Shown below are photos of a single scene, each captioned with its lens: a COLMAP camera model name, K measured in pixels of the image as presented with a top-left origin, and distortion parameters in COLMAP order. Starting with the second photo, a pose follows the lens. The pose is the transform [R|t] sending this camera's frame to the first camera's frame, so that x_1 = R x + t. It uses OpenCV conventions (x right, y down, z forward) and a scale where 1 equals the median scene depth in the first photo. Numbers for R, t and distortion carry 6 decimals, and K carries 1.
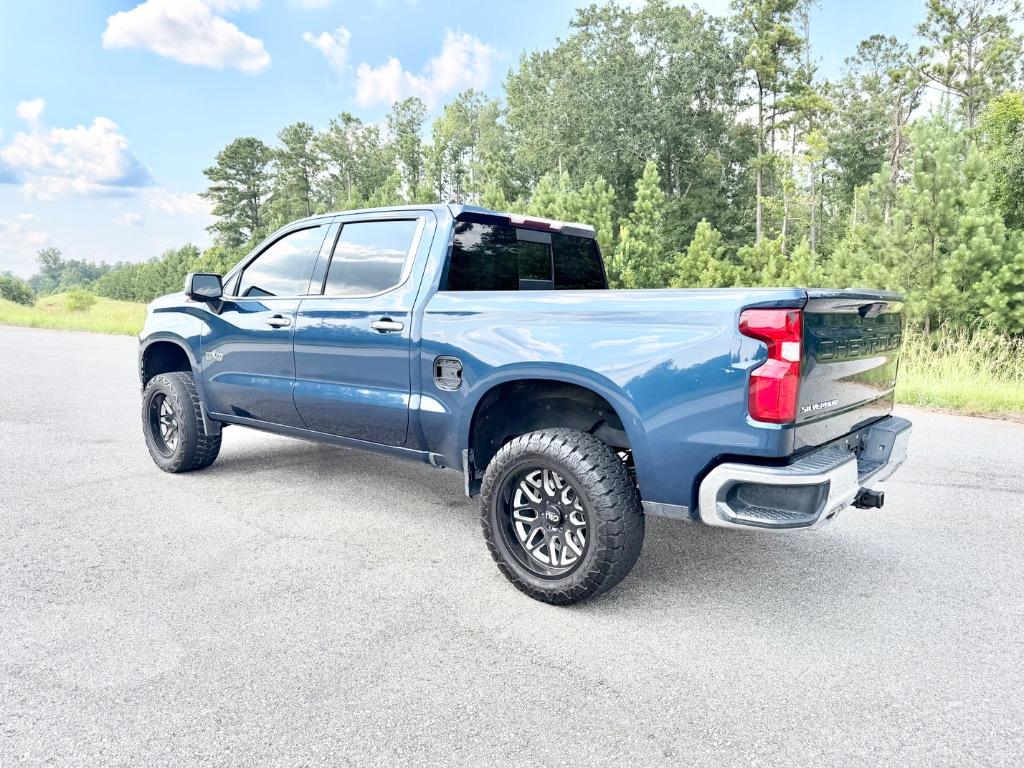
lens RADIAL K [[764.9, 0, 509.7], [0, 764.9, 378.1], [0, 0, 1]] dist [0.042611, -0.028008]
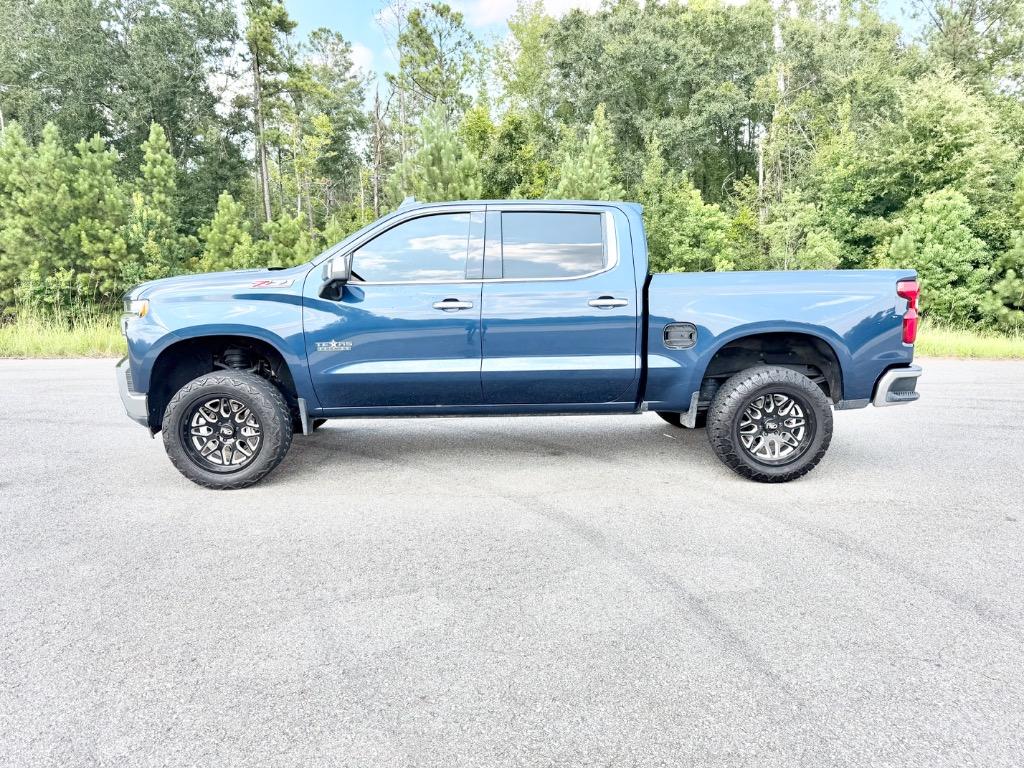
lens RADIAL K [[764.9, 0, 511.5], [0, 764.9, 392.4], [0, 0, 1]] dist [0.042611, -0.028008]
pose [[0.714464, -0.120664, 0.689189, -0.185931], [0.083294, 0.992680, 0.087451, -0.007643], [-0.694697, -0.005075, 0.719285, 0.038342]]
